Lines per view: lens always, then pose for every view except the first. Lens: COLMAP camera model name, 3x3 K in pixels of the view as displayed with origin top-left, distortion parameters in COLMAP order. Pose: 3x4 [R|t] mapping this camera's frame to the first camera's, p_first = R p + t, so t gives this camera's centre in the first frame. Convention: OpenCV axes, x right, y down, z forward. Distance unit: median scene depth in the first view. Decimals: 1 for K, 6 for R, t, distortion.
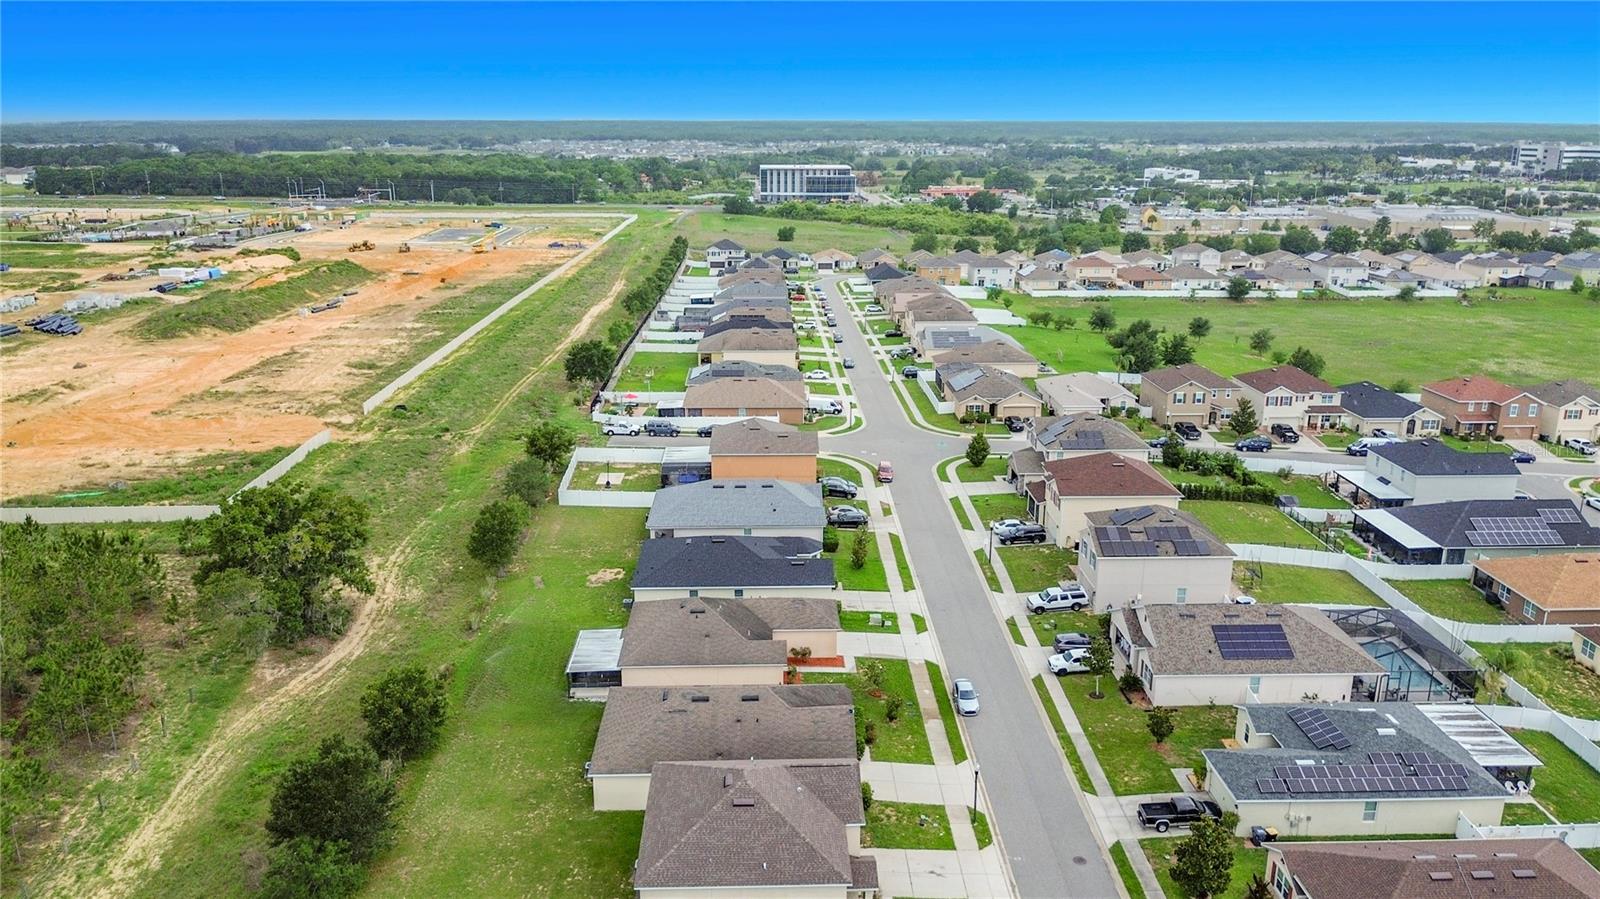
lens RADIAL K [[1156.5, 0, 796.5], [0, 1156.5, 453.7], [0, 0, 1]] dist [0.060182, -0.100164]
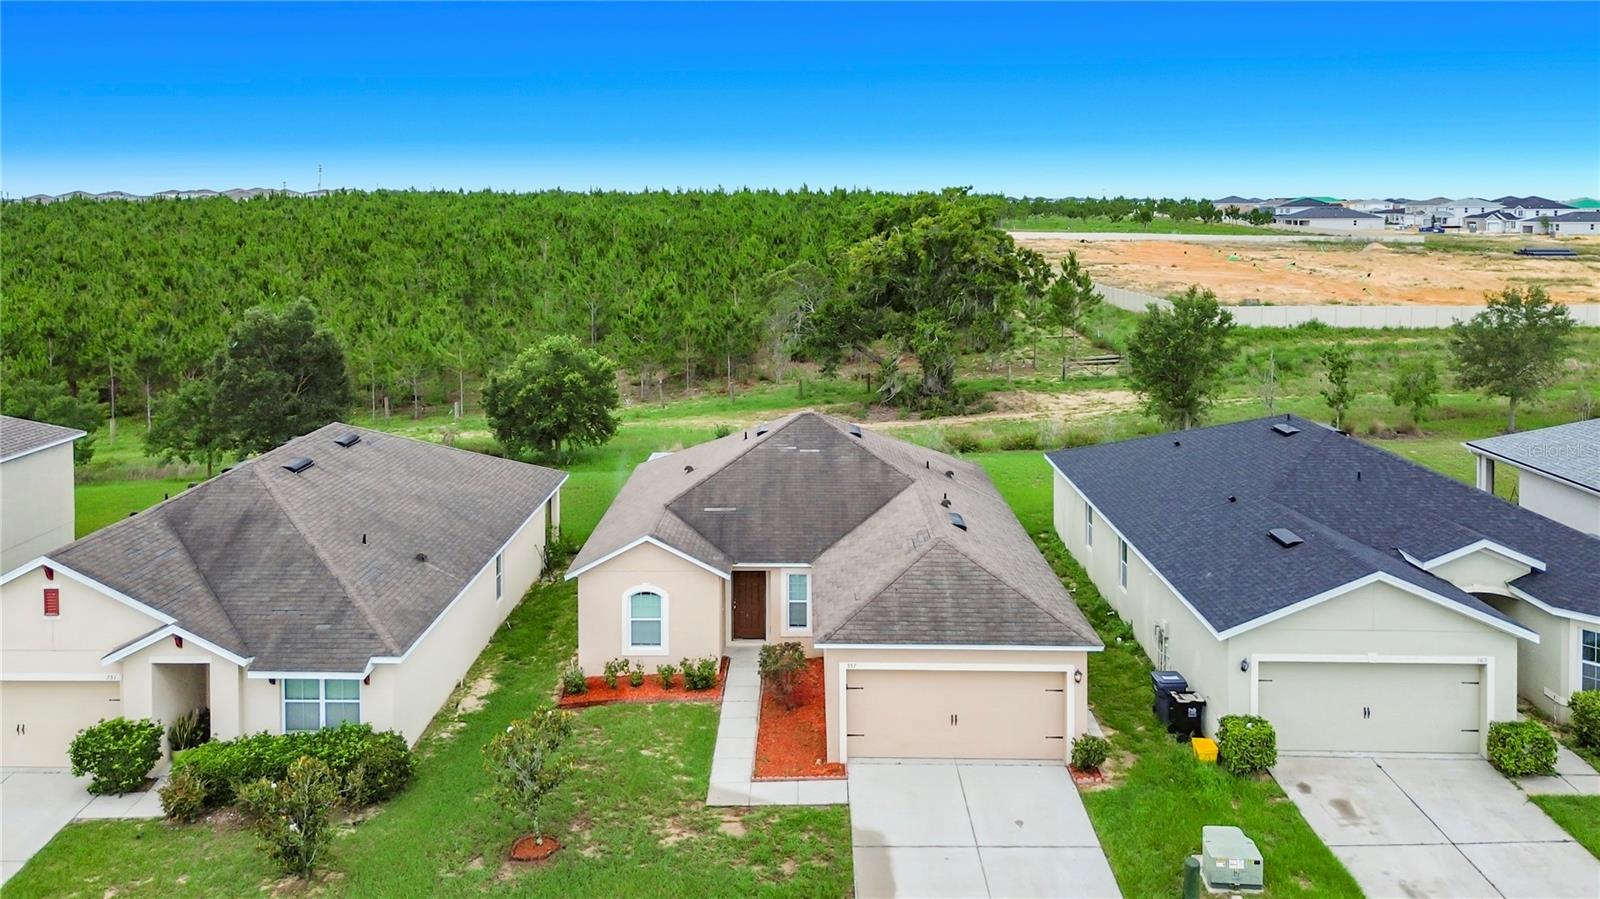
lens RADIAL K [[1192.2, 0, 786.5], [0, 1192.2, 288.8], [0, 0, 1]] dist [0.046876, -0.033478]
pose [[-0.049905, 0.064868, -0.996645, 0.267411], [-0.276058, 0.958117, 0.076184, 0.052856], [0.959844, 0.278934, -0.029908, 0.884725]]
